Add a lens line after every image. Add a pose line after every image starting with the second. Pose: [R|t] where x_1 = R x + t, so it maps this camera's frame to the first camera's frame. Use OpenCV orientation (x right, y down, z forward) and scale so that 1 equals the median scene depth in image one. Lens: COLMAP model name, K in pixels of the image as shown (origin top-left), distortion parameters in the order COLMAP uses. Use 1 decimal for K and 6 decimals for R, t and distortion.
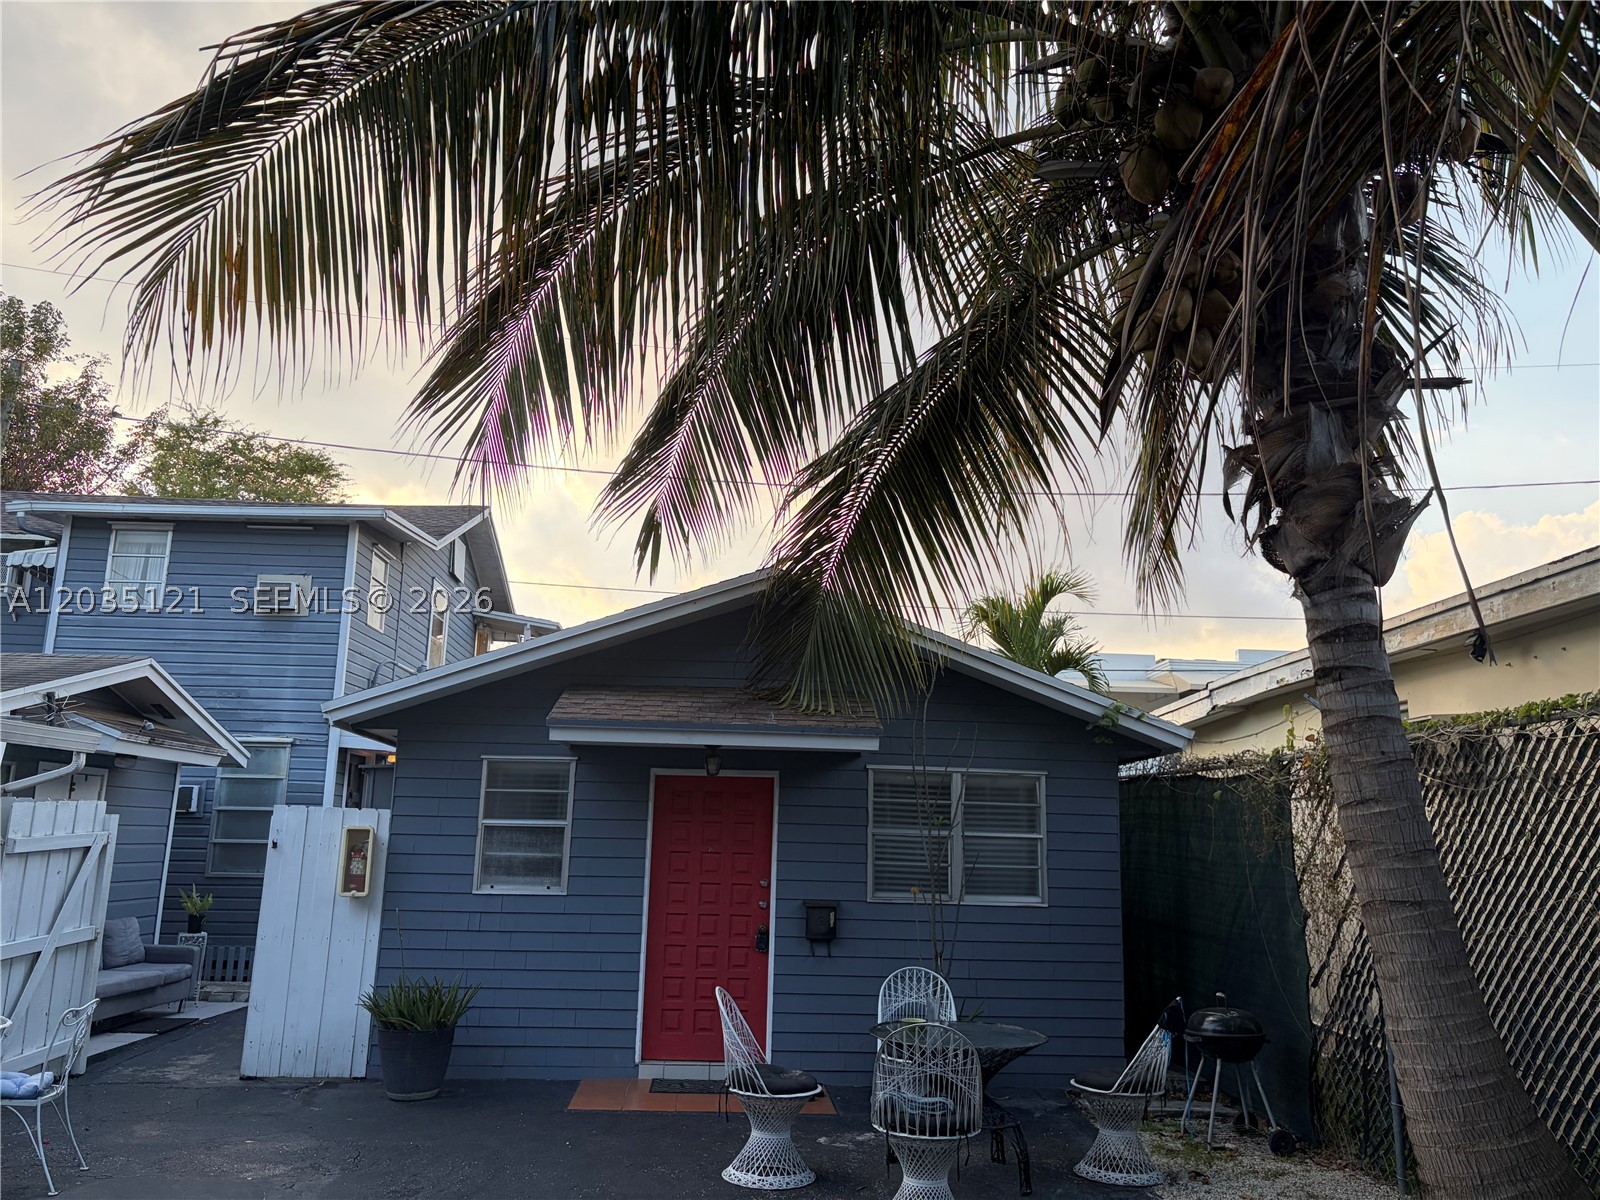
lens RADIAL K [[1226.4, 0, 796.0], [0, 1226.4, 595.9], [0, 0, 1]] dist [0.050226, -0.046090]
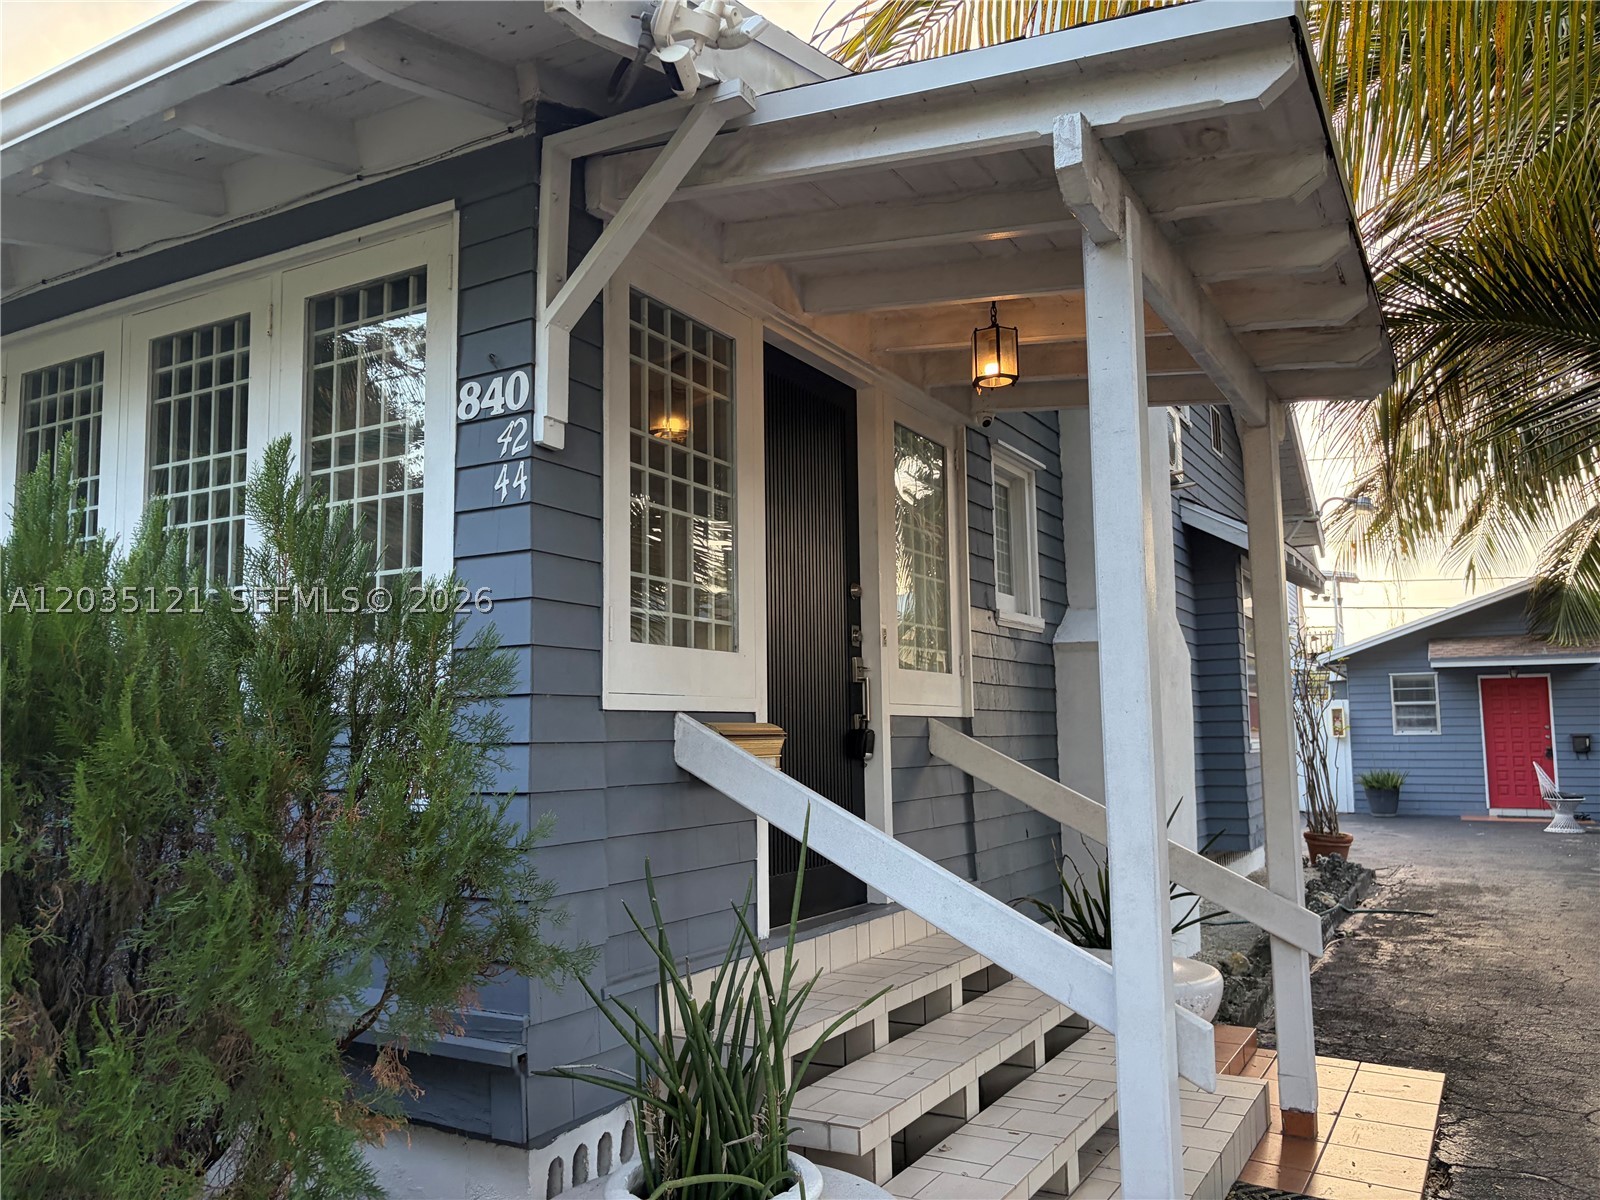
lens RADIAL K [[1226.4, 0, 797.0], [0, 1226.4, 605.5], [0, 0, 1]] dist [0.050226, -0.046090]
pose [[0.853647, -0.086705, -0.513585, -0.013325], [0.137552, 0.988569, 0.061737, -0.279758], [0.502361, -0.123346, 0.855815, -1.442424]]
